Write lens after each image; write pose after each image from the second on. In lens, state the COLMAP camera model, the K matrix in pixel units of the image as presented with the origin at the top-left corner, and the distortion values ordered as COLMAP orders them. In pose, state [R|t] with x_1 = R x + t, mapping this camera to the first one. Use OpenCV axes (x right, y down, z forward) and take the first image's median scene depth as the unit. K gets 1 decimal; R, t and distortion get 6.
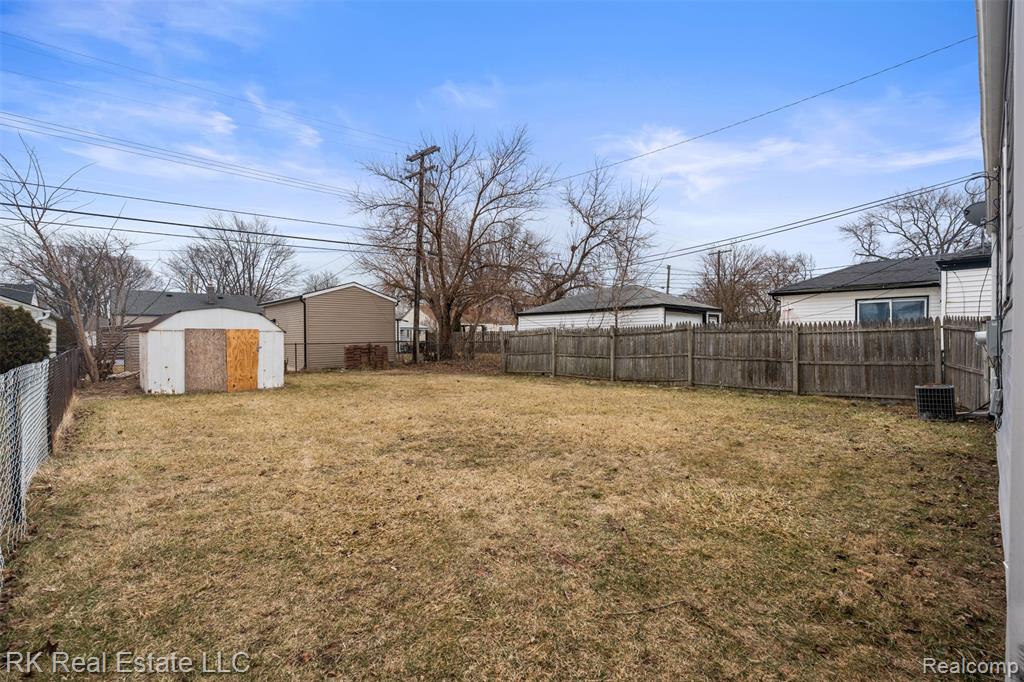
lens RADIAL K [[449.2, 0, 512.0], [0, 449.2, 341.0], [0, 0, 1]] dist [0.000384, 0.000203]
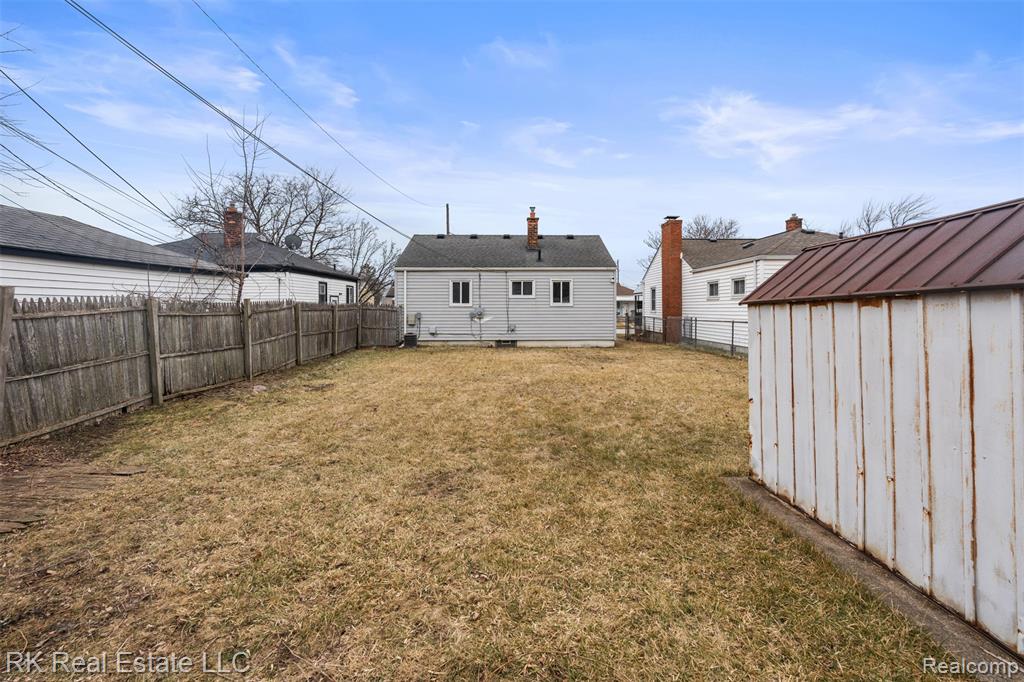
lens RADIAL K [[464.9, 0, 516.8], [0, 464.9, 308.0], [0, 0, 1]] dist [0.000194, 0.000227]
pose [[-0.741670, 0.005883, 0.670739, -0.544247], [0.011955, 0.999919, 0.004449, -0.018755], [-0.670658, 0.011319, -0.741680, 1.215007]]
